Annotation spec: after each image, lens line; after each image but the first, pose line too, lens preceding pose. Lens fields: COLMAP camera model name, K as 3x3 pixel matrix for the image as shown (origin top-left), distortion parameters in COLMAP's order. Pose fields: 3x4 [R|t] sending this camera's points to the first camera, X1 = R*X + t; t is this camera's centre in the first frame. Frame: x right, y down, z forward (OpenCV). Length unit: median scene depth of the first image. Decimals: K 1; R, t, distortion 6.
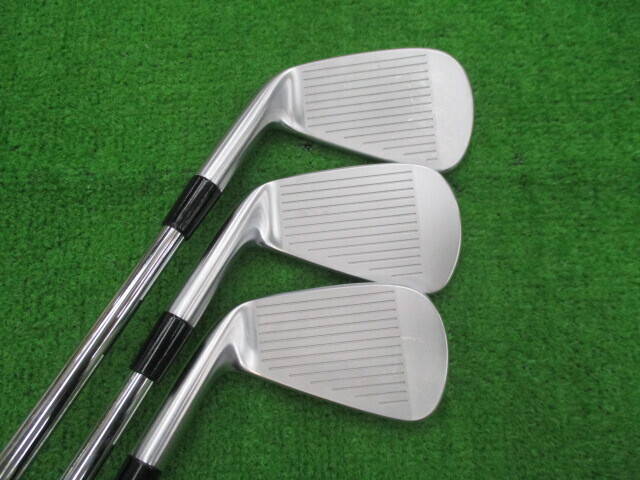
lens RADIAL K [[615.6, 0, 322.0], [0, 615.6, 237.7], [0, 0, 1]] dist [0.034498, 0.000000]
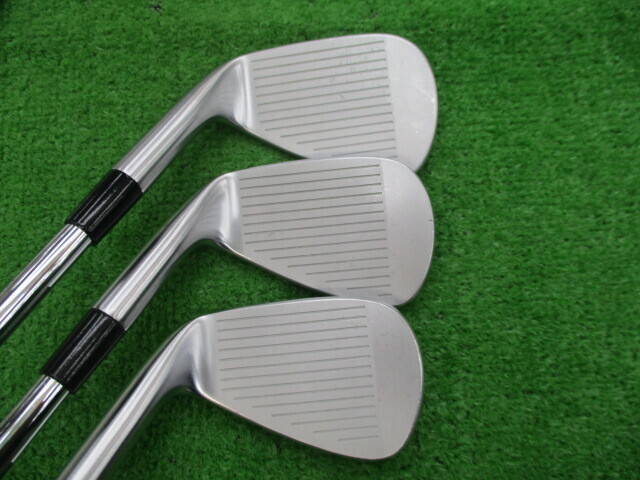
lens RADIAL K [[615.6, 0, 317.9], [0, 615.6, 242.2], [0, 0, 1]] dist [0.034498, 0.000000]
pose [[0.998926, -0.031398, 0.034075, 0.196549], [0.031224, 0.999497, 0.005608, 0.237432], [-0.034234, -0.004538, 0.999404, 0.027331]]
